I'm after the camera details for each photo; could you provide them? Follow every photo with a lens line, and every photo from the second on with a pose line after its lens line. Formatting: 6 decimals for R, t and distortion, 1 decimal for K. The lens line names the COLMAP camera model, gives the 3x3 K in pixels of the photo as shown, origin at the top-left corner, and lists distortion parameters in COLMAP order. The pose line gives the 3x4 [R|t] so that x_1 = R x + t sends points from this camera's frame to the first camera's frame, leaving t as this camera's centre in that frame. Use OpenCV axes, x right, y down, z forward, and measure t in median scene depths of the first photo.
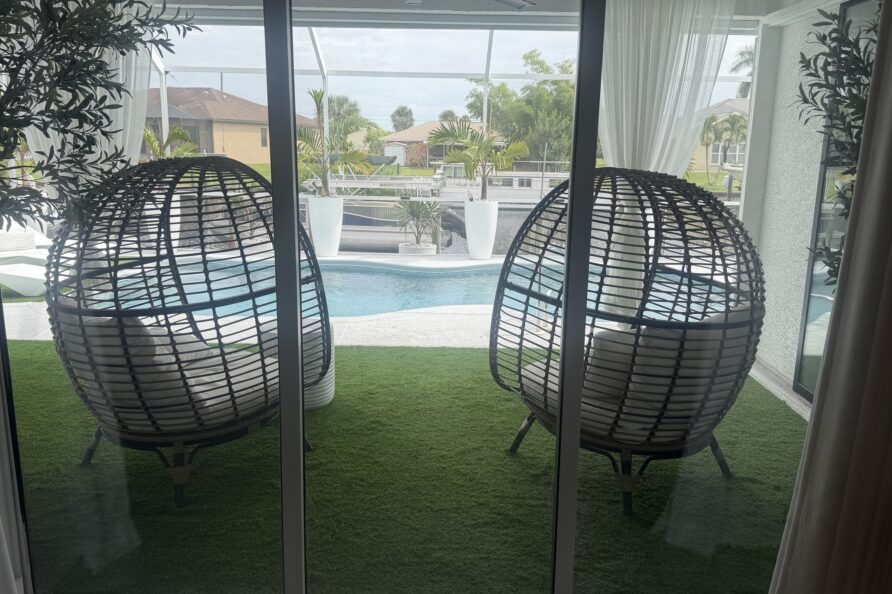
lens RADIAL K [[824.2, 0, 446.0], [0, 824.2, 297.0], [0, 0, 1]] dist [0.007170, -0.011893]
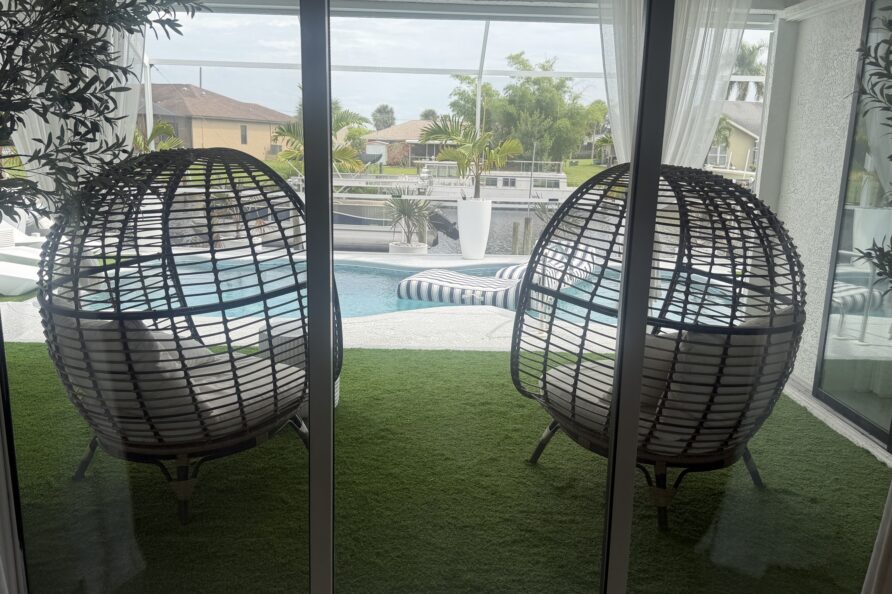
lens RADIAL K [[824.2, 0, 446.0], [0, 824.2, 297.0], [0, 0, 1]] dist [0.007170, -0.011893]
pose [[0.999652, 0.003458, 0.026169, -0.051453], [-0.003468, 0.999994, 0.000327, -0.002657], [-0.026168, -0.000418, 0.999657, 0.061890]]
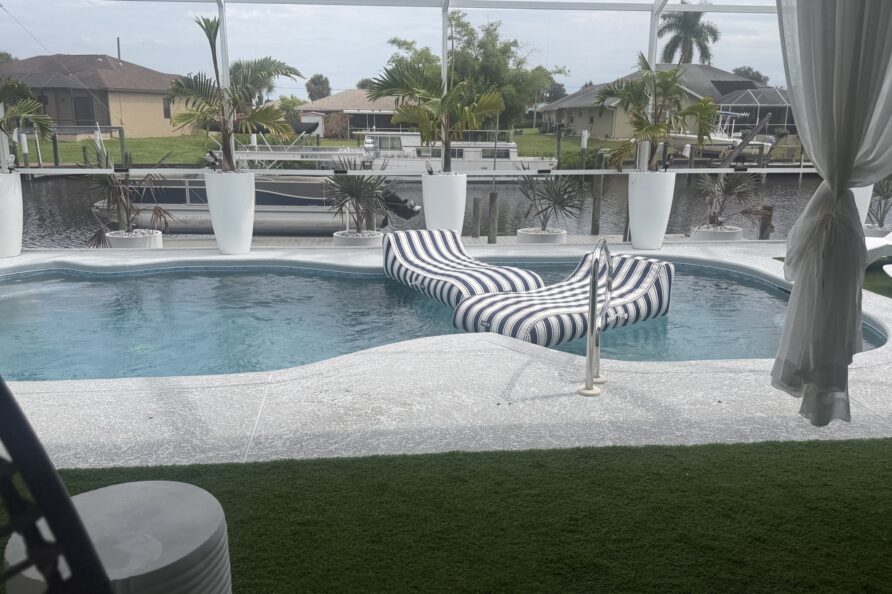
lens RADIAL K [[799.8, 0, 470.5], [0, 799.8, 296.9], [0, 0, 1]] dist [0.100328, -0.316698]
pose [[0.991269, -0.037831, 0.126314, -0.093745], [0.033134, 0.998687, 0.039077, -0.102869], [-0.127627, -0.034551, 0.991220, 0.853591]]
